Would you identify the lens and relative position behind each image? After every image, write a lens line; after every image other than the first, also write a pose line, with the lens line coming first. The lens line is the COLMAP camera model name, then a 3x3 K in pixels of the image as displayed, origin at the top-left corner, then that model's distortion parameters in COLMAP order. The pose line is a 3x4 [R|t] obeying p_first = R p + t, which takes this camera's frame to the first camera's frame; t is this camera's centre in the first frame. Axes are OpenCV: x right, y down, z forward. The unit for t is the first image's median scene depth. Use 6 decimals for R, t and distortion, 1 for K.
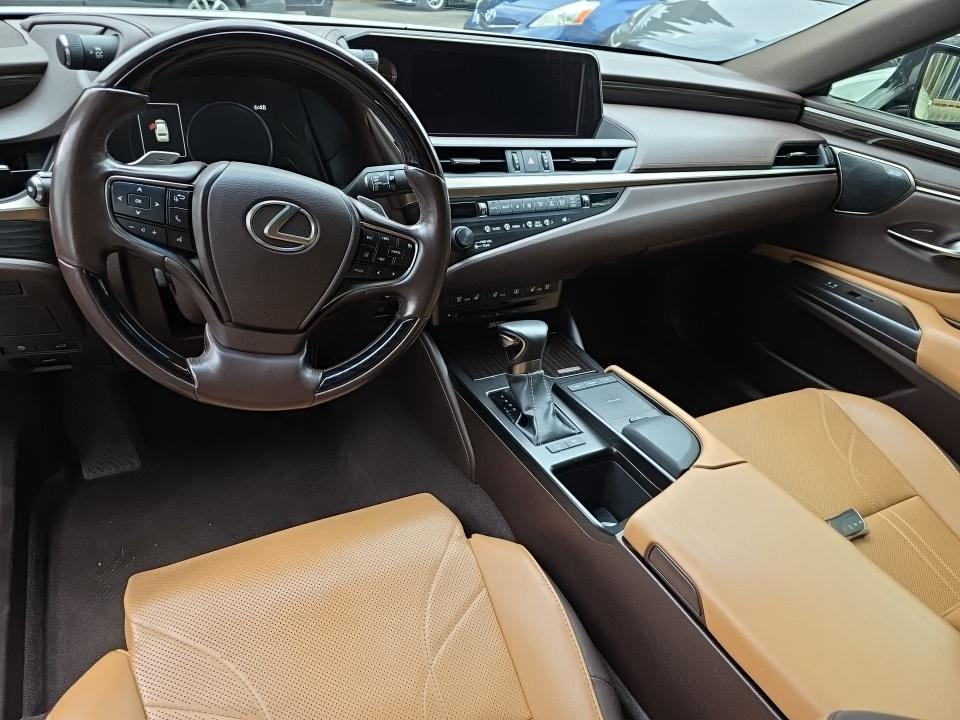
lens RADIAL K [[652.7, 0, 480.0], [0, 652.7, 360.0], [0, 0, 1]] dist [-0.003640, -0.005141]
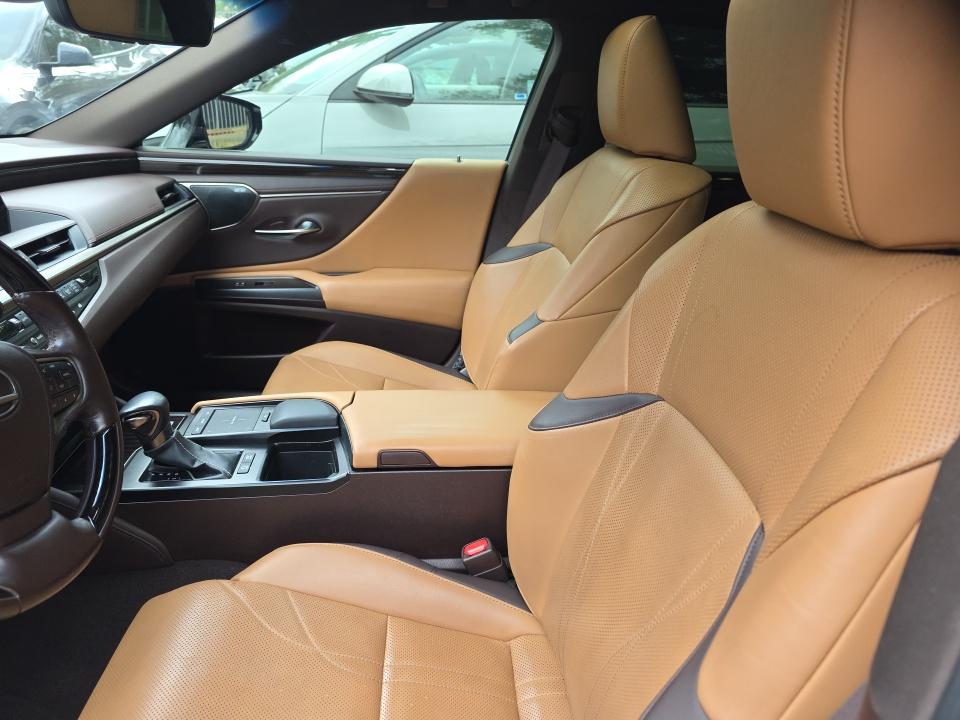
lens RADIAL K [[652.7, 0, 480.0], [0, 652.7, 360.0], [0, 0, 1]] dist [-0.003640, -0.005141]
pose [[0.398980, -0.441049, 0.803922, -0.396770], [0.472812, 0.850141, 0.231753, -0.070944], [-0.785662, 0.287639, 0.547722, -0.012485]]
